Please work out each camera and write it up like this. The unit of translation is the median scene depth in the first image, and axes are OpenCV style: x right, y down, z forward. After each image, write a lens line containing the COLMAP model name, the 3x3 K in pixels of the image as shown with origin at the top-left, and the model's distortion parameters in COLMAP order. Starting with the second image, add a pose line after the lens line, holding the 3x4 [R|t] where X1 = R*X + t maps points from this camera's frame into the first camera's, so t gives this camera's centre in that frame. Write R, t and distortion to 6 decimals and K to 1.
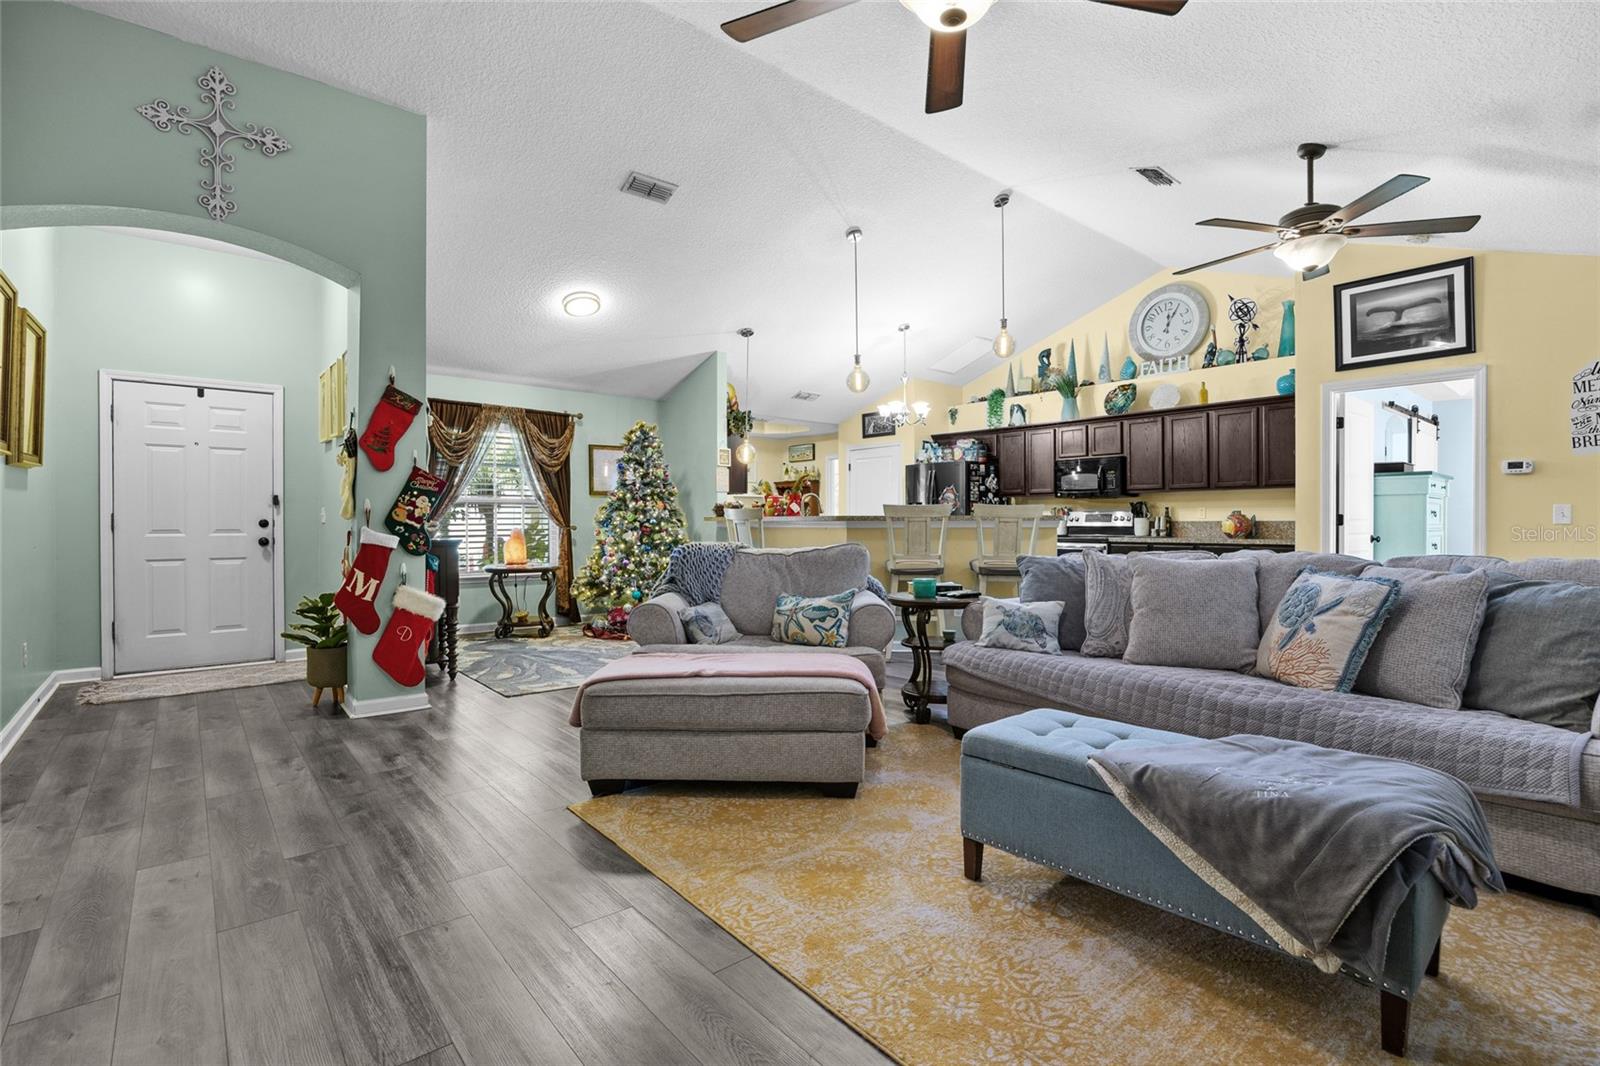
lens RADIAL K [[728.4, 0, 800.0], [0, 728.4, 533.0], [0, 0, 1]] dist [-0.012870, 0.000192]
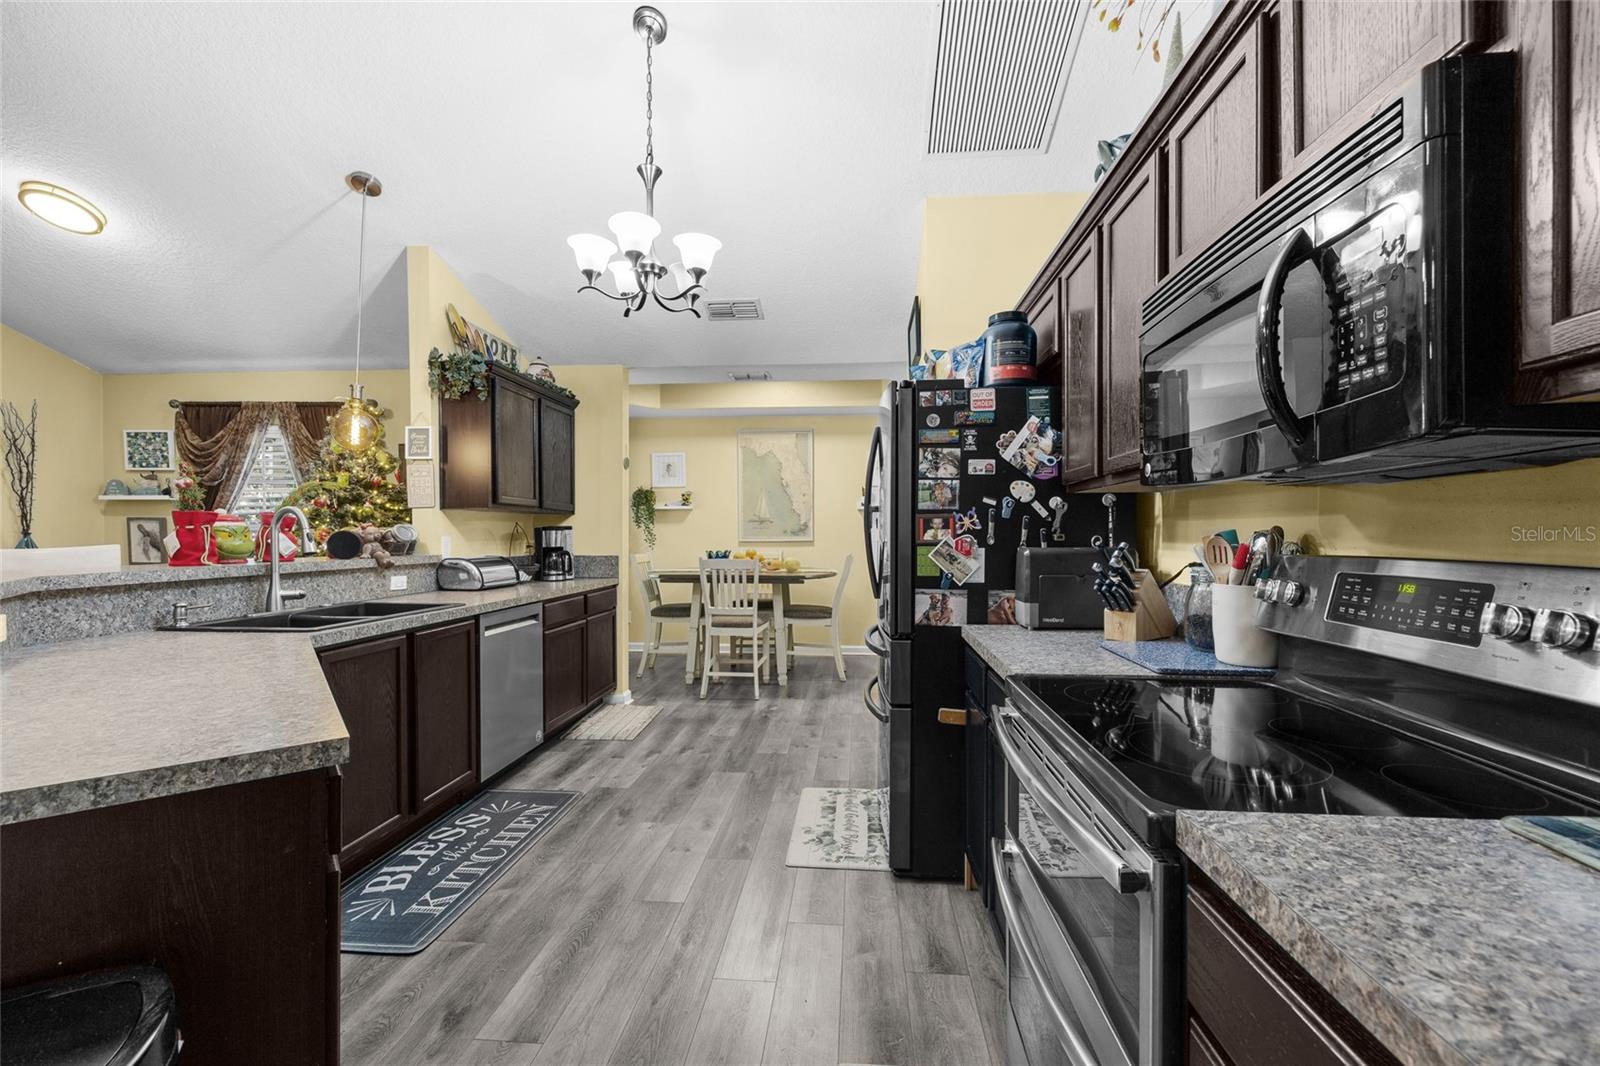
lens RADIAL K [[665.2, 0, 800.0], [0, 665.2, 533.0], [0, 0, 1]] dist [0.004439, 0.000308]
pose [[0.703586, -0.001093, -0.710609, 0.402753], [-0.010847, 0.999866, -0.012277, -0.031078], [0.710527, 0.016346, 0.703480, 0.776207]]
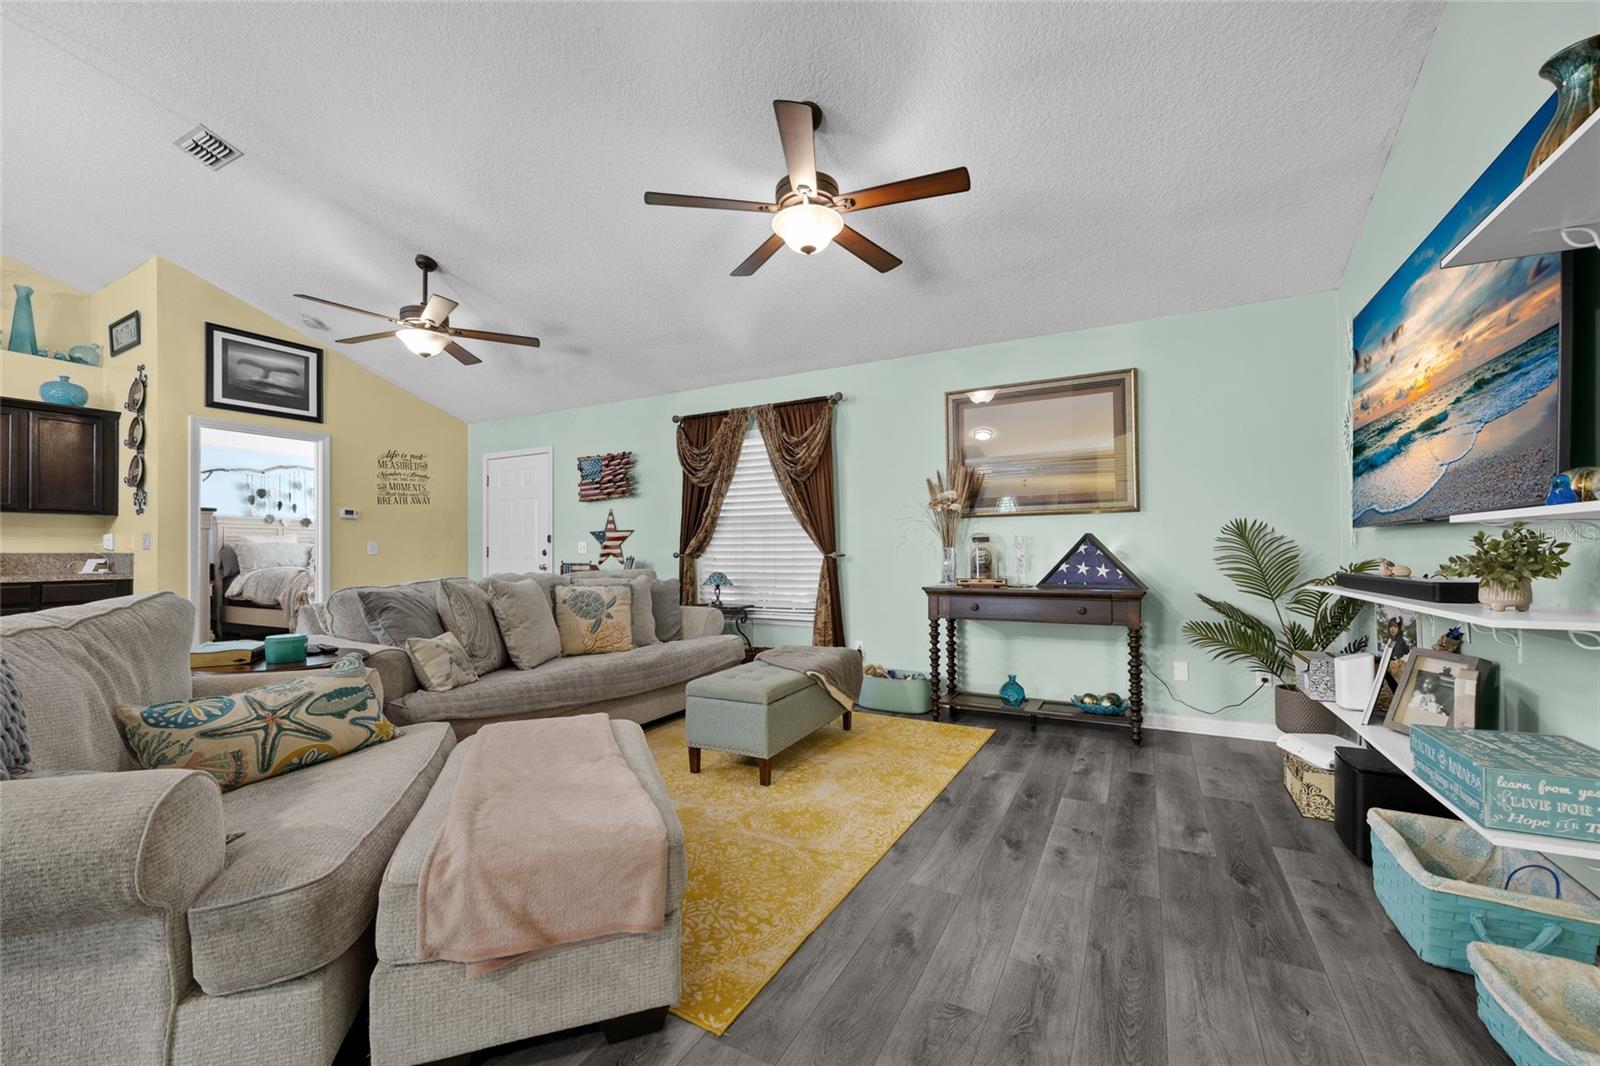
lens RADIAL K [[639.6, 0, 800.3], [0, 639.6, 553.3], [0, 0, 1]] dist [-0.001449, -0.000139]
pose [[-0.360920, 0.000270, 0.932597, -0.266641], [0.016652, 0.999842, 0.006154, -0.004788], [-0.932448, 0.017751, -0.360867, 0.360529]]
